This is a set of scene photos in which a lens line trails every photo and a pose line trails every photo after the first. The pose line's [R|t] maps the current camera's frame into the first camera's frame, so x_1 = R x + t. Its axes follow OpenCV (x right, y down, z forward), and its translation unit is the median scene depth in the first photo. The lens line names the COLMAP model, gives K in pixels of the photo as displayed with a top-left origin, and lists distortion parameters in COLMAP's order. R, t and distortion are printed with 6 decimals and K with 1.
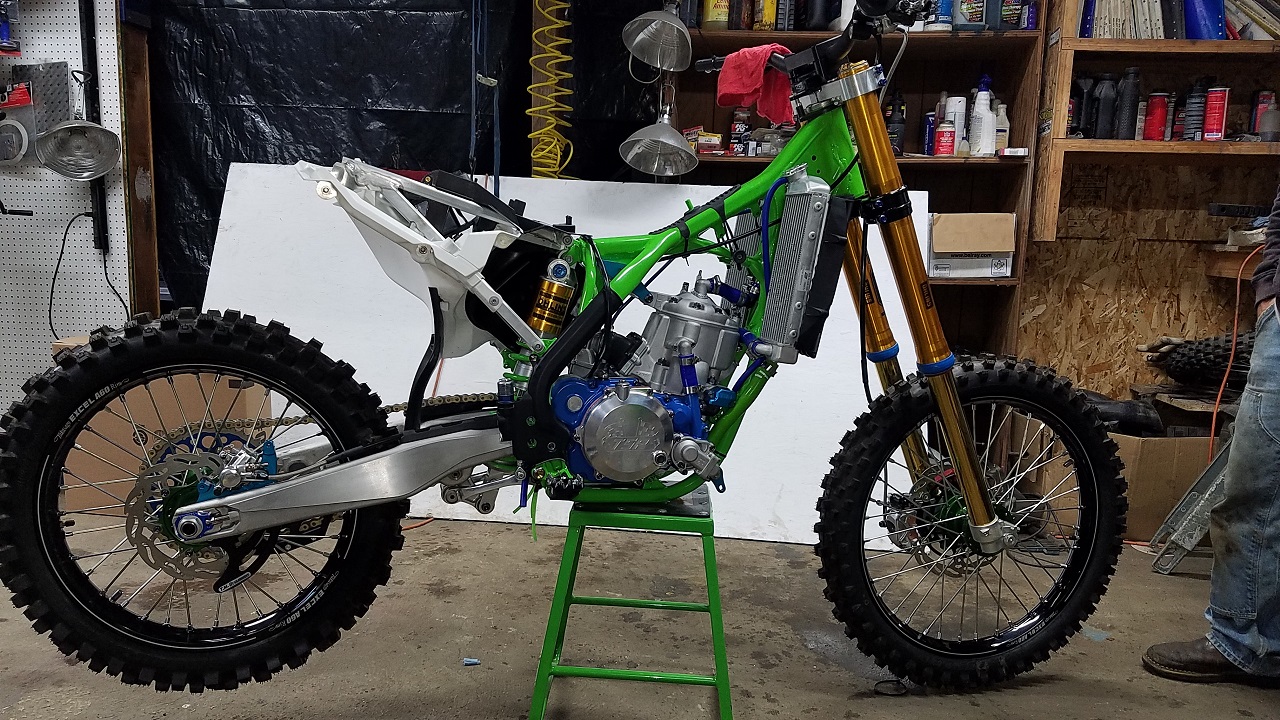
lens RADIAL K [[923.5, 0, 637.4], [0, 923.5, 353.5], [0, 0, 1]] dist [-0.002234, -0.006406]
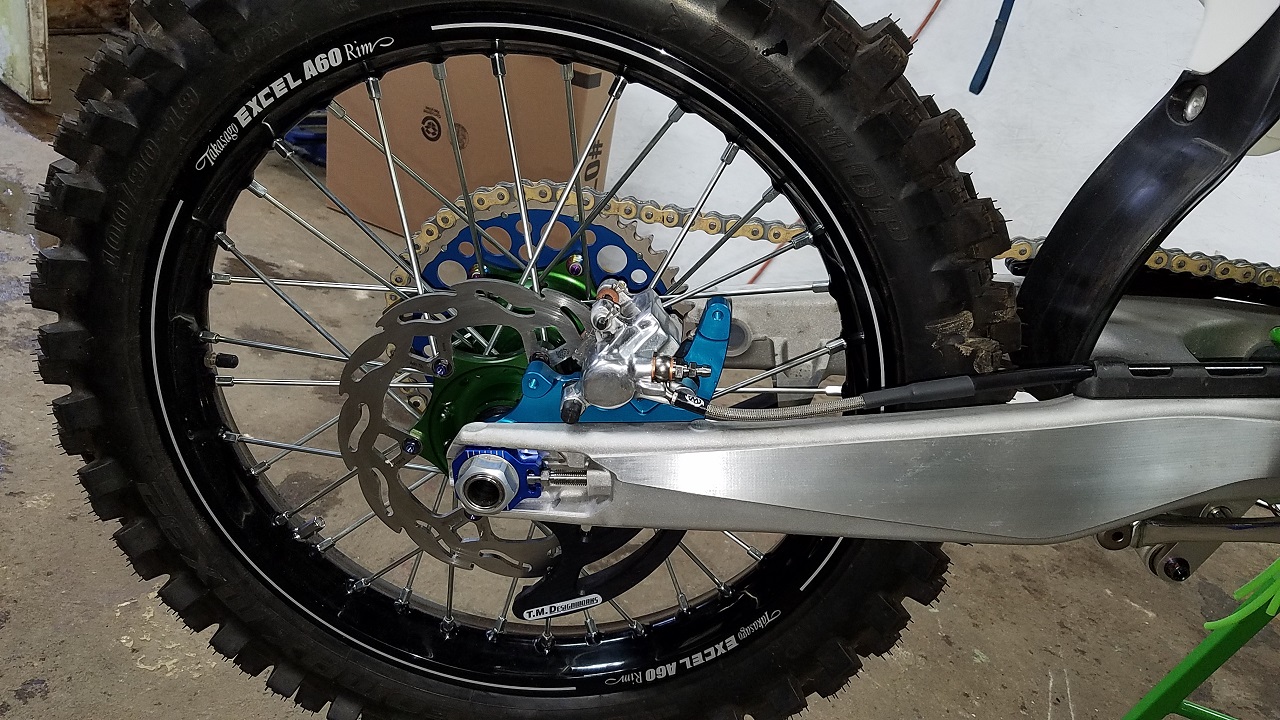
lens RADIAL K [[923.5, 0, 645.7], [0, 923.5, 362.6], [0, 0, 1]] dist [-0.002234, -0.006406]
pose [[0.934567, 0.291786, -0.203580, -0.356267], [-0.215189, 0.919245, 0.329670, 0.004668], [0.283333, -0.264291, 0.921885, 0.673056]]
